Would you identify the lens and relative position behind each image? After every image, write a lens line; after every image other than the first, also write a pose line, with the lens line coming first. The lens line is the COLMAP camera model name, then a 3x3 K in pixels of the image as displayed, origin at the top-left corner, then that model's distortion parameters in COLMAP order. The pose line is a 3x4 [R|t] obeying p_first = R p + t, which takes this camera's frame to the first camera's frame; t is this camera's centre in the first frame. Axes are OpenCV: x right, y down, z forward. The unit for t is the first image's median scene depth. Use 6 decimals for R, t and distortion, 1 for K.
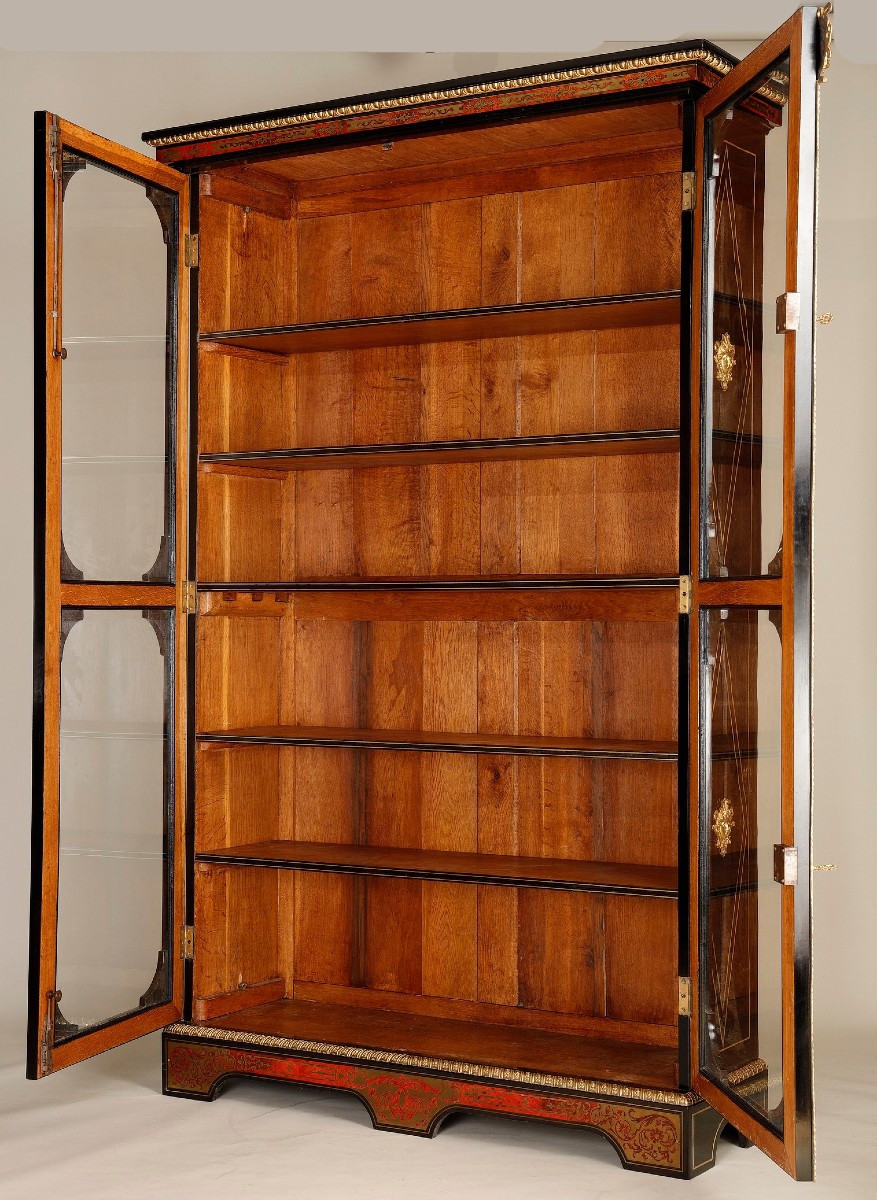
lens RADIAL K [[2035.5, 0, 422.6], [0, 2035.5, 577.4], [0, 0, 1]] dist [0.073021, 0.000000]
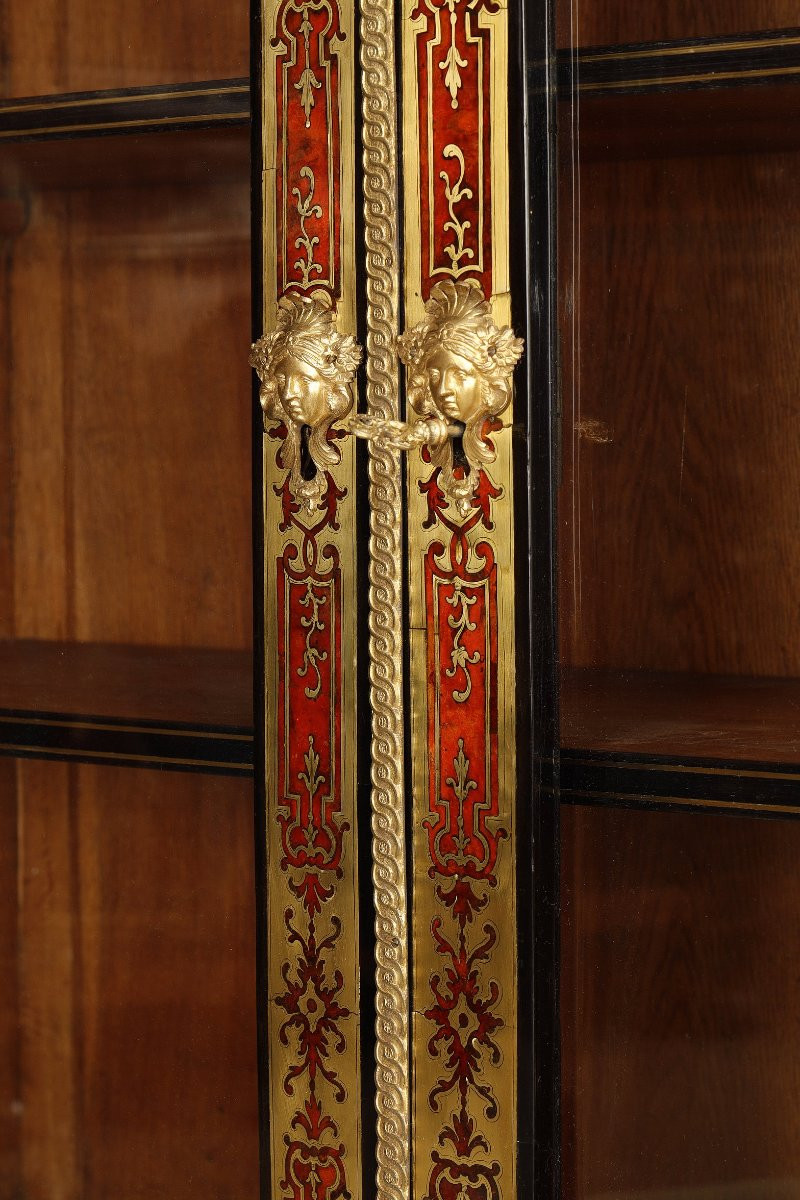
lens RADIAL K [[3470.4, 0, 401.3], [0, 3470.4, 610.5], [0, 0, 1]] dist [0.175931, 0.000000]
pose [[0.988823, -0.004470, -0.149030, 0.036118], [0.017069, 0.996372, 0.083370, 0.092443], [0.148117, -0.084982, 0.985312, 0.604430]]
